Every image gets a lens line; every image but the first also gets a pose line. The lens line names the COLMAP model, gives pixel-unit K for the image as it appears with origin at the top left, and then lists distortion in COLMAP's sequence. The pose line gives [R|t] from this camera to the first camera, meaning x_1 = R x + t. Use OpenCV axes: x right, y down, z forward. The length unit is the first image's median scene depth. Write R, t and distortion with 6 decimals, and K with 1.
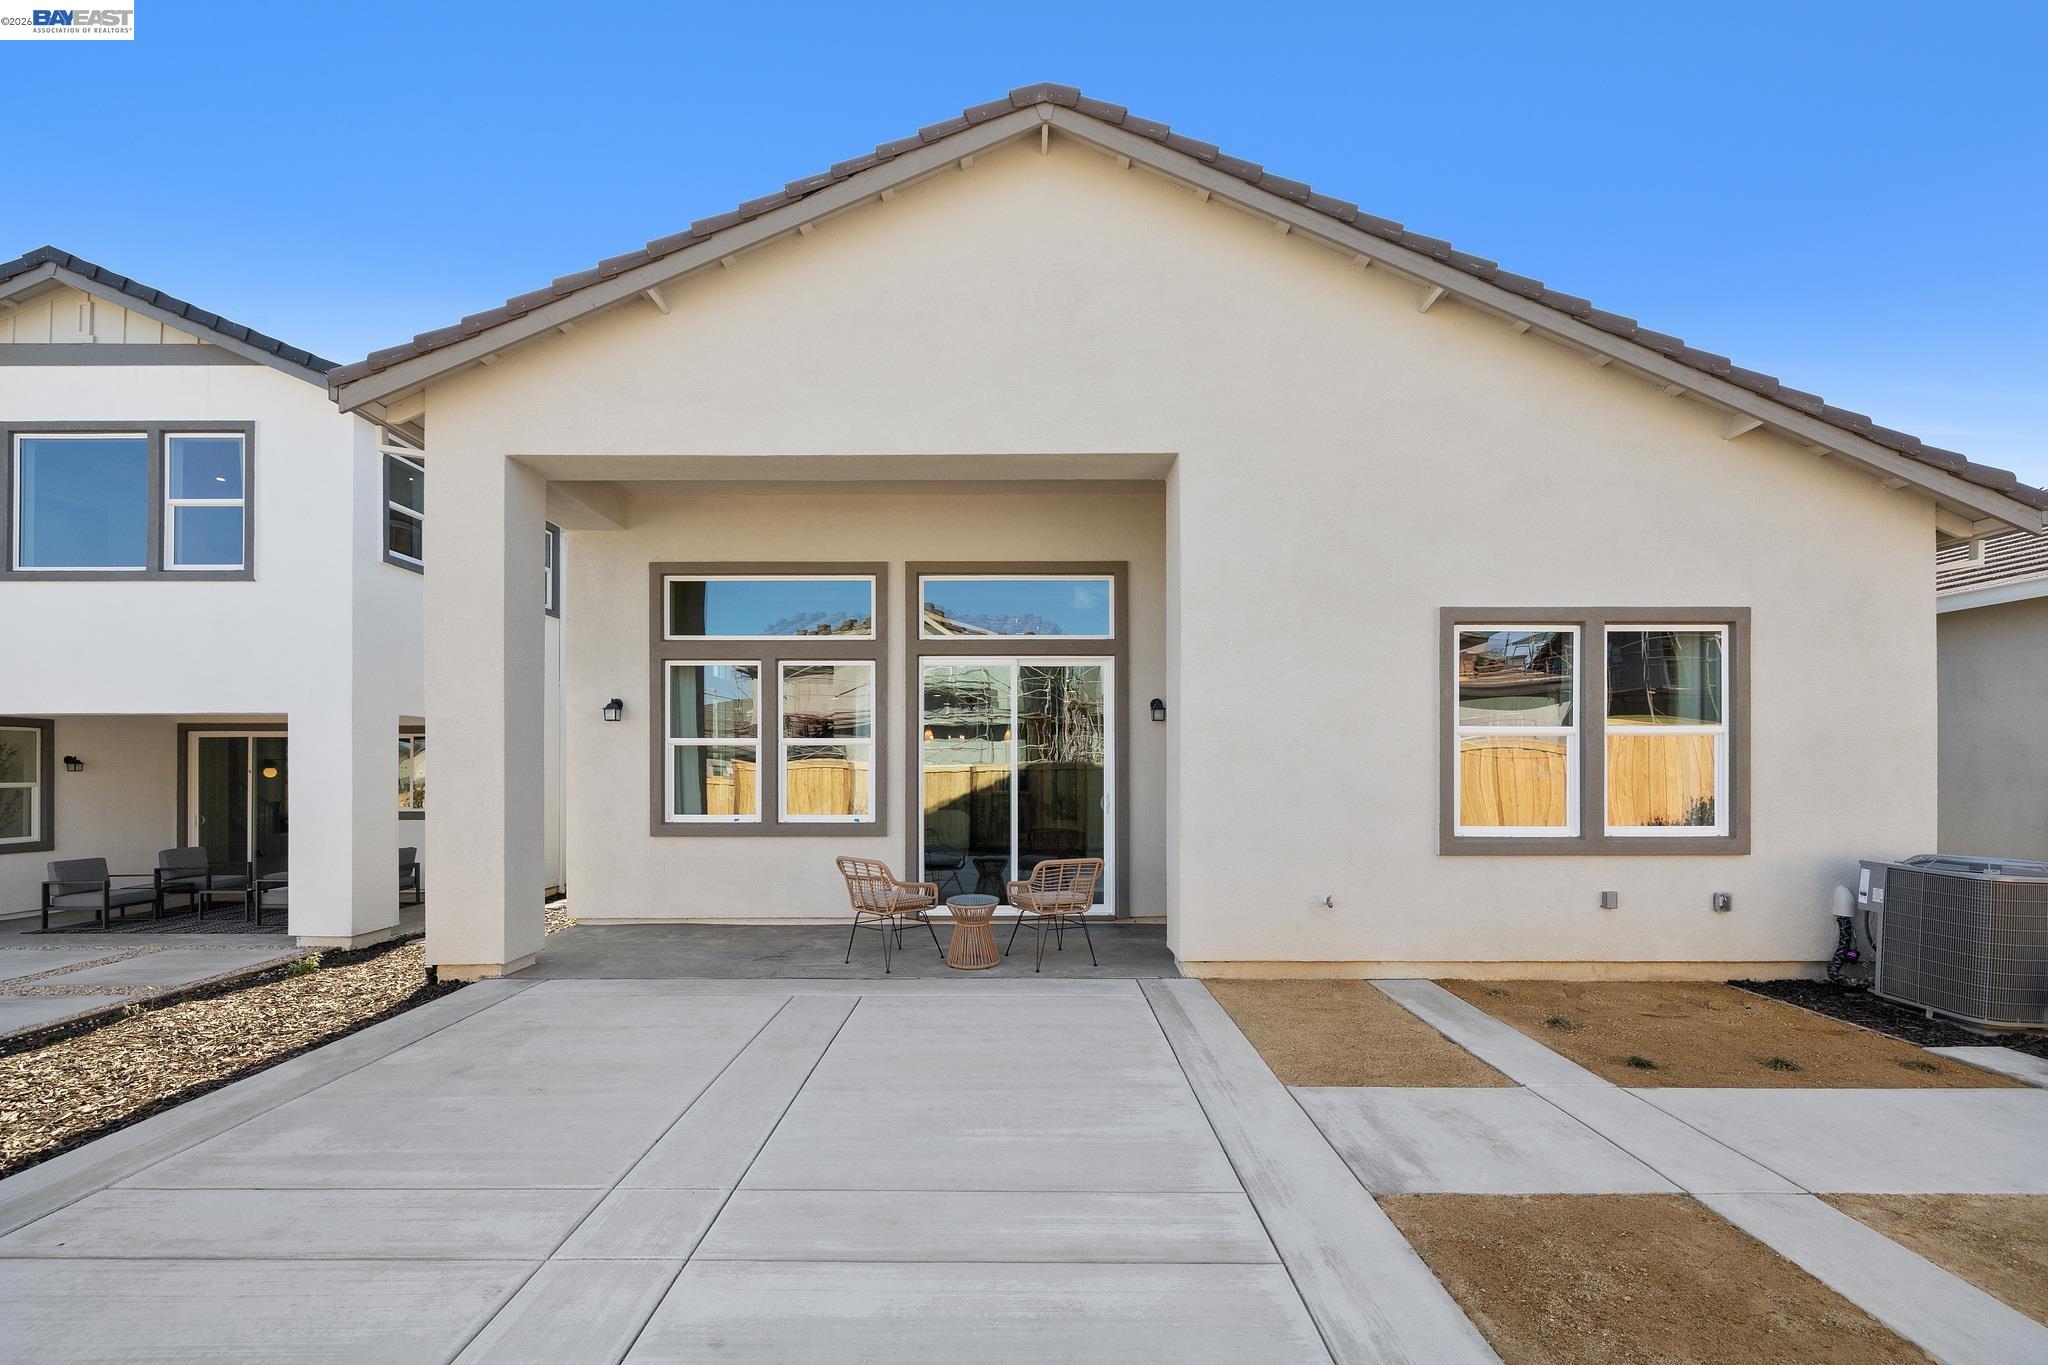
lens RADIAL K [[900.0, 0, 1021.7], [0, 900.0, 762.5], [0, 0, 1]] dist [0.002064, 0.000271]
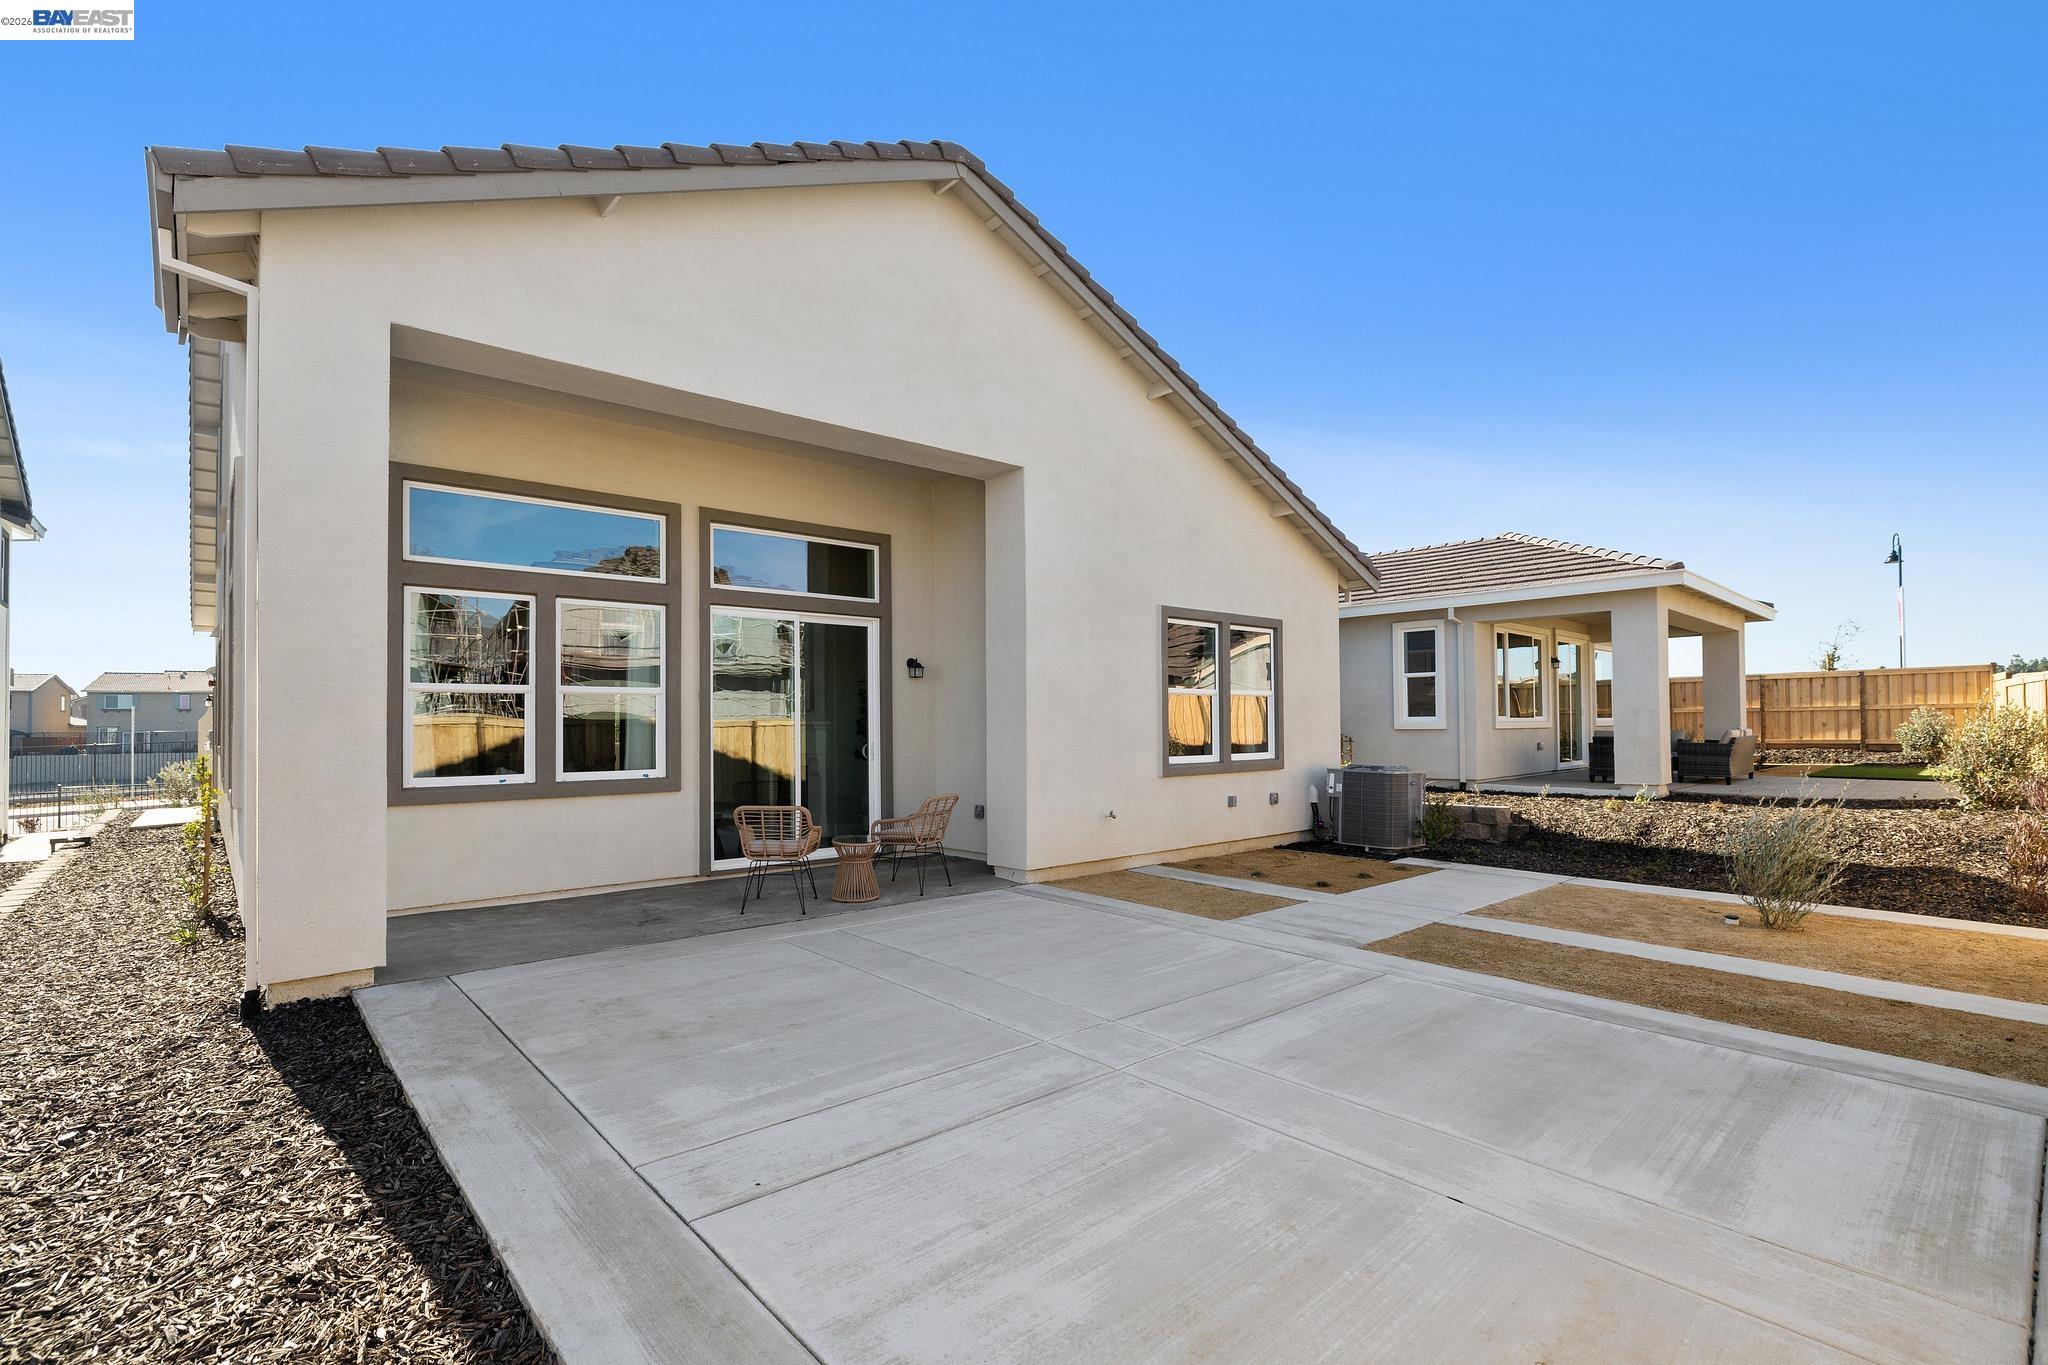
lens RADIAL K [[948.1, 0, 1023.5], [0, 948.1, 706.2], [0, 0, 1]] dist [-0.001823, -0.000014]
pose [[0.747652, 0.007257, 0.664051, -0.645836], [0.004273, 0.999867, -0.015738, 0.011267], [-0.664077, 0.014604, 0.747522, 0.008885]]
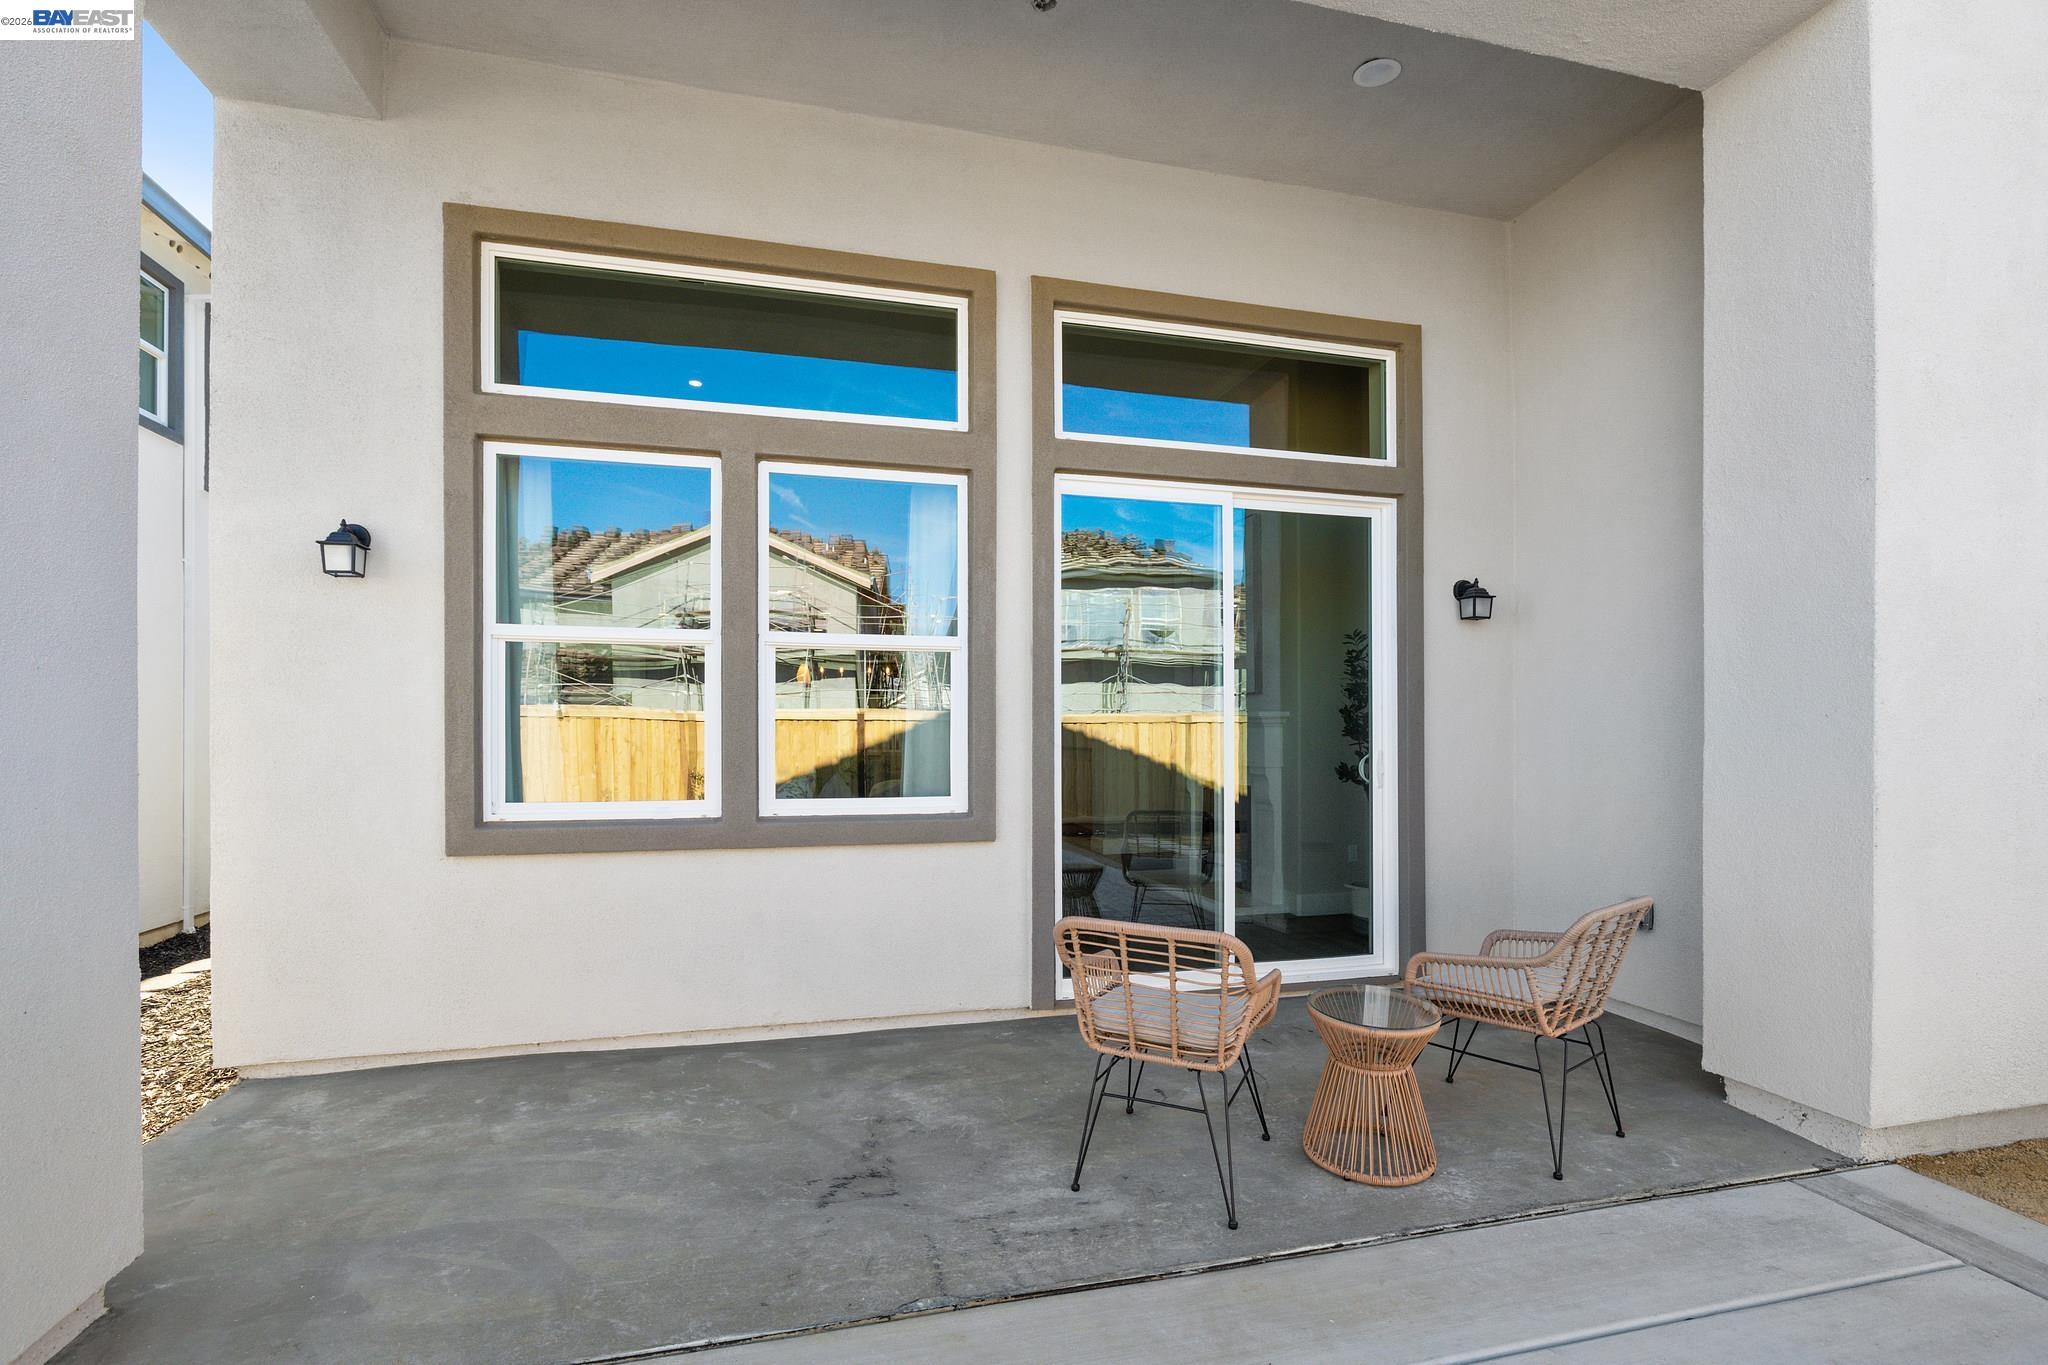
lens RADIAL K [[935.6, 0, 1006.9], [0, 935.6, 729.8], [0, 0, 1]] dist [-0.006766, -0.000310]
pose [[0.967997, 0.003271, 0.250939, -0.318223], [-0.005019, 0.999967, 0.006327, 0.022489], [-0.250910, -0.007384, 0.967982, 0.609627]]
